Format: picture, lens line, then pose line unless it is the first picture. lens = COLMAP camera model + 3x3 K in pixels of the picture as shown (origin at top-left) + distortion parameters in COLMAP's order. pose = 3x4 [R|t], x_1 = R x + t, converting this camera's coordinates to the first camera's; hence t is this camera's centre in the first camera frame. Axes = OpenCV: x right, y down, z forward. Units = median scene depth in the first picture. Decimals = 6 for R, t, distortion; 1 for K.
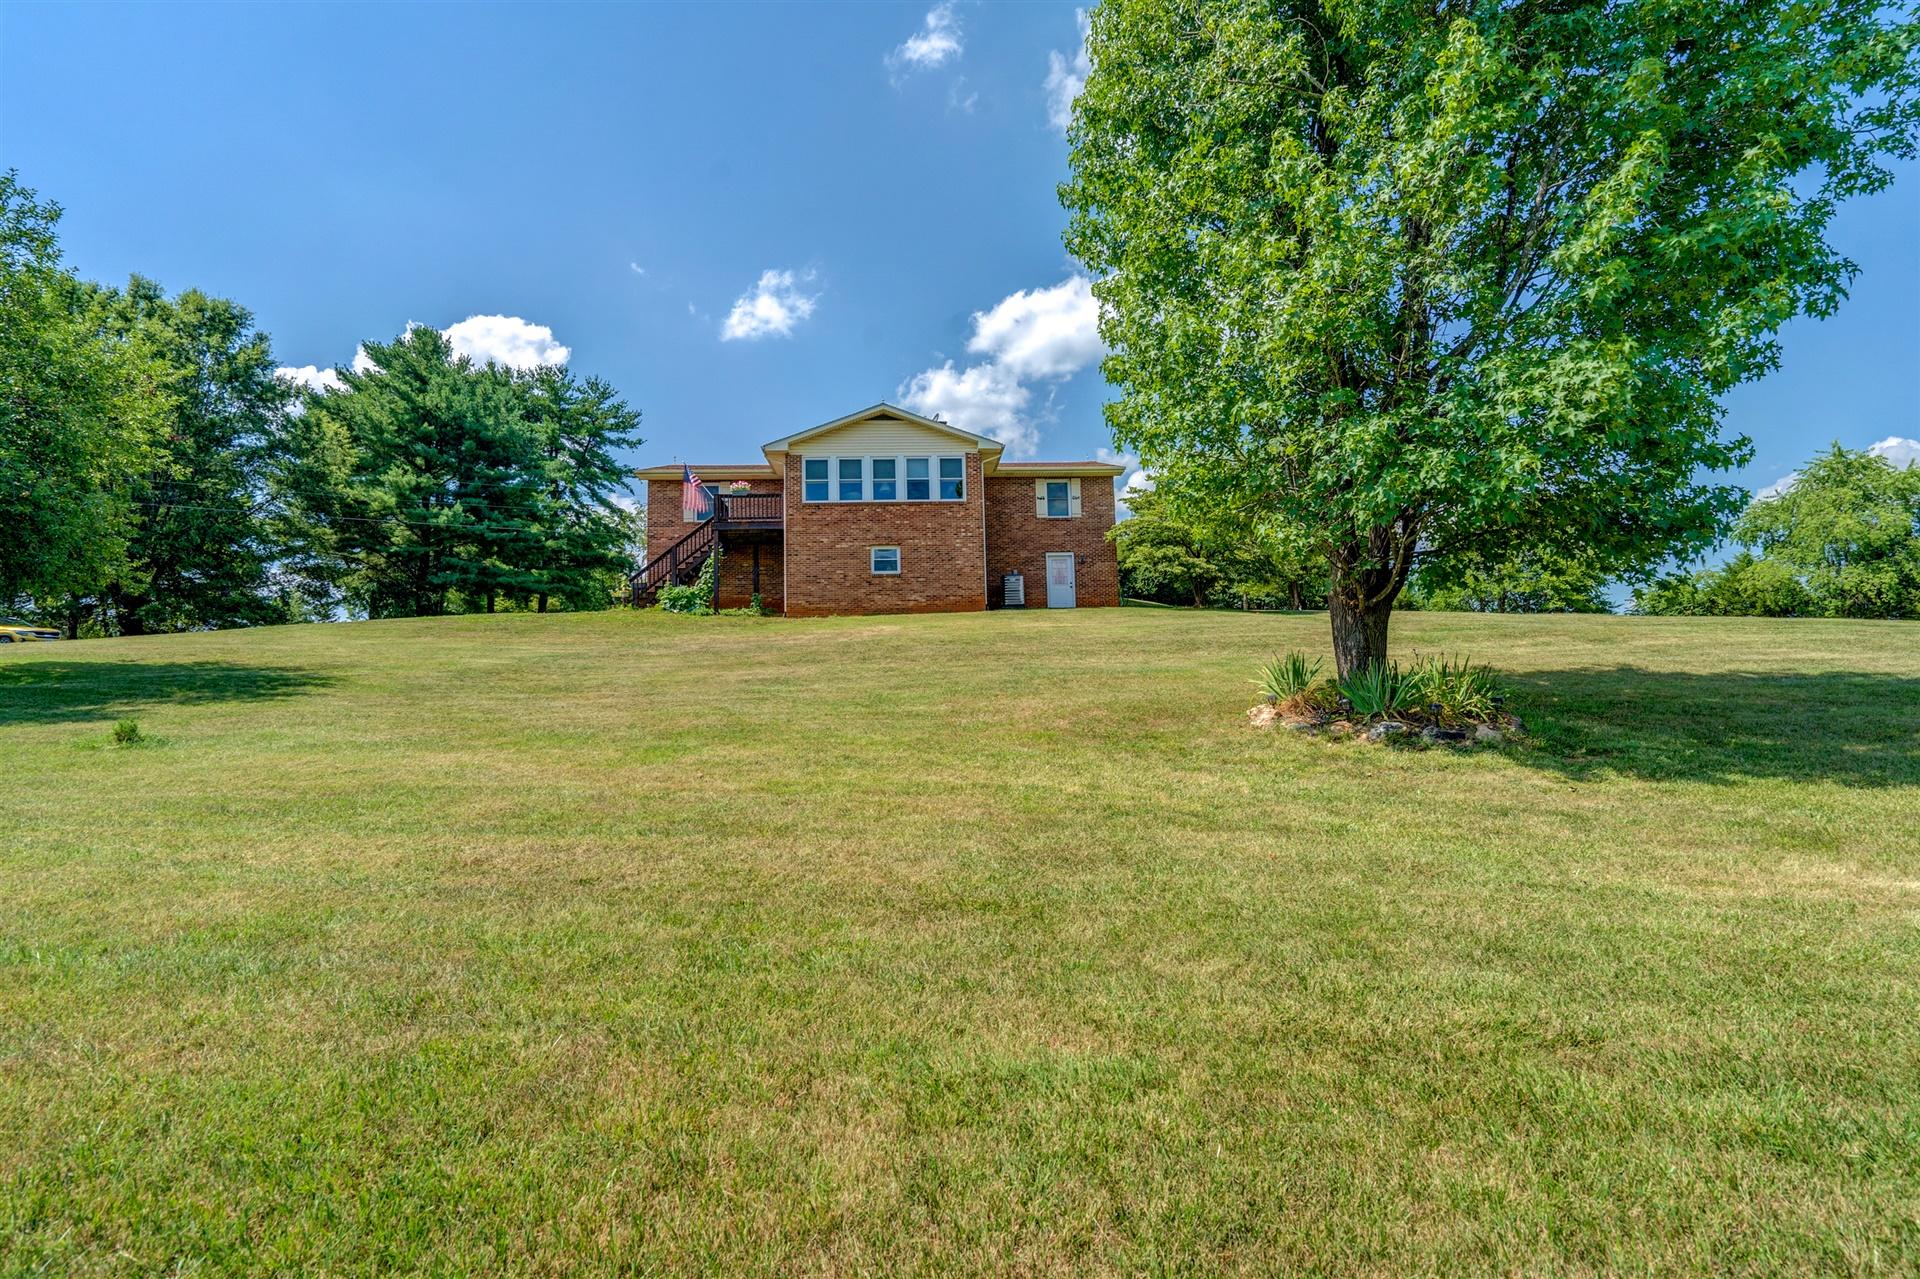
lens RADIAL K [[884.9, 0, 953.4], [0, 884.9, 635.2], [0, 0, 1]] dist [0.003107, 0.000363]
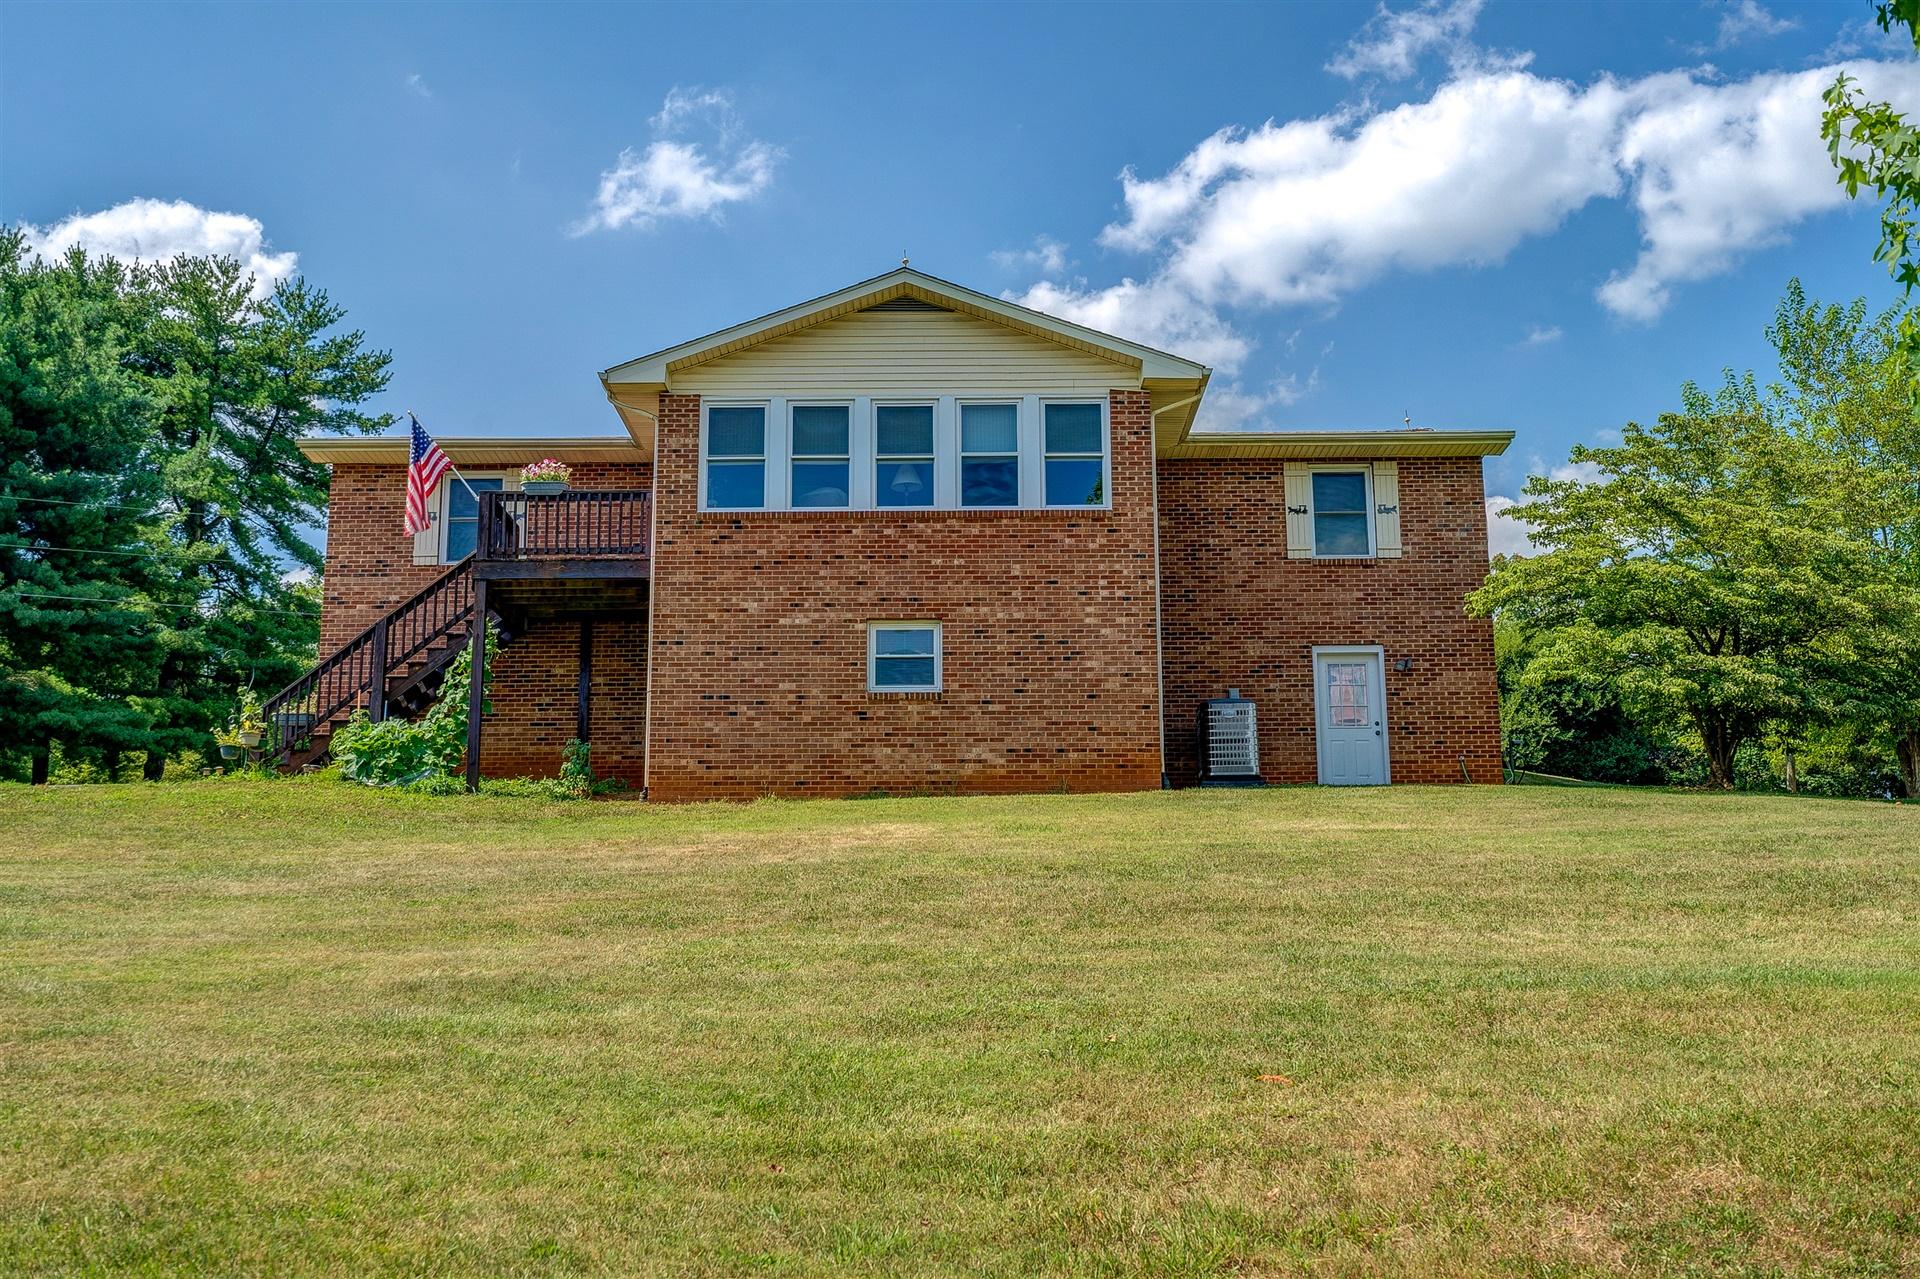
lens RADIAL K [[1890.0, 0, 962.5], [0, 1890.0, 639.5], [0, 0, 1]] dist [0.012590, 0.002242]
pose [[0.998301, 0.005865, -0.057966, -0.002574], [-0.012437, 0.993440, -0.113673, 0.001823], [0.056919, 0.114201, 0.991826, 0.165847]]
